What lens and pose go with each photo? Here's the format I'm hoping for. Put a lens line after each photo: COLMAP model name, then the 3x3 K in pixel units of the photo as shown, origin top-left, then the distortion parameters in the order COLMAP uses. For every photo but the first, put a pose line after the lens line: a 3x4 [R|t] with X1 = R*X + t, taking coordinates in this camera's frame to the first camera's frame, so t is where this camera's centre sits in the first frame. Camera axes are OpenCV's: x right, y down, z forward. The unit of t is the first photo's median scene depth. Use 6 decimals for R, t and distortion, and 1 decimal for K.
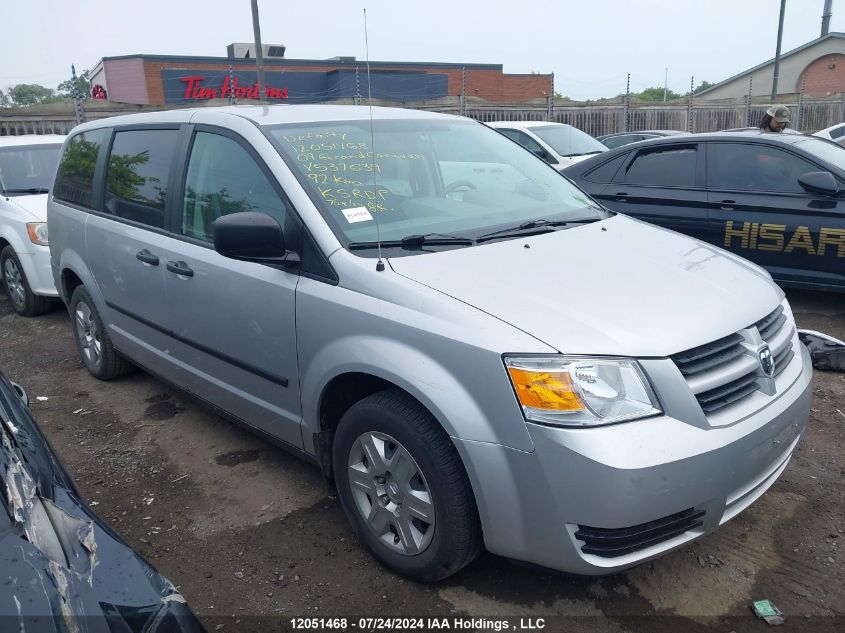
lens RADIAL K [[668.0, 0, 422.5], [0, 668.0, 316.5], [0, 0, 1]] dist [0.003373, 0.006455]
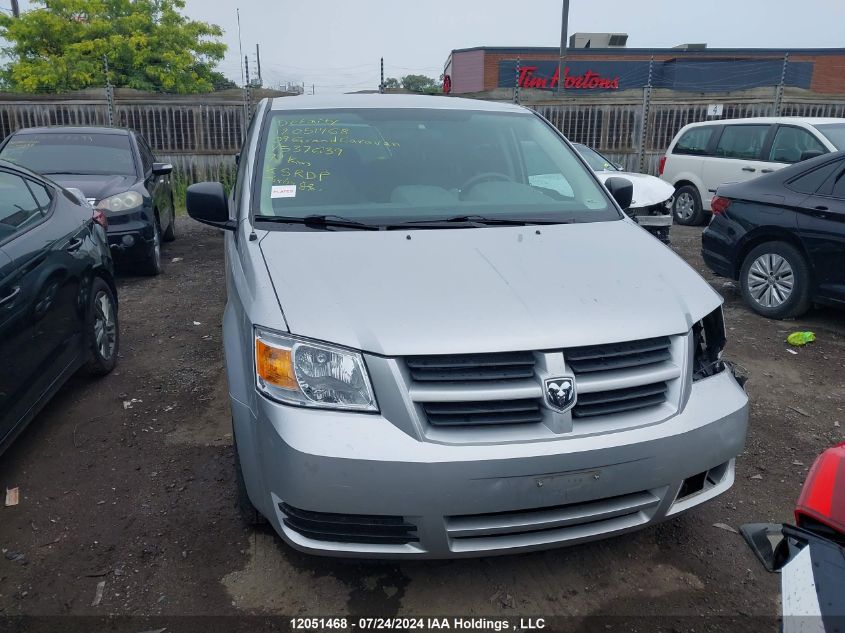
lens RADIAL K [[668.0, 0, 422.5], [0, 668.0, 316.5], [0, 0, 1]] dist [0.003373, 0.006455]
pose [[0.870901, 0.166317, -0.462461, 0.158185], [-0.160037, 0.985682, 0.053106, -0.010501], [0.464672, 0.027761, 0.885048, 0.030830]]
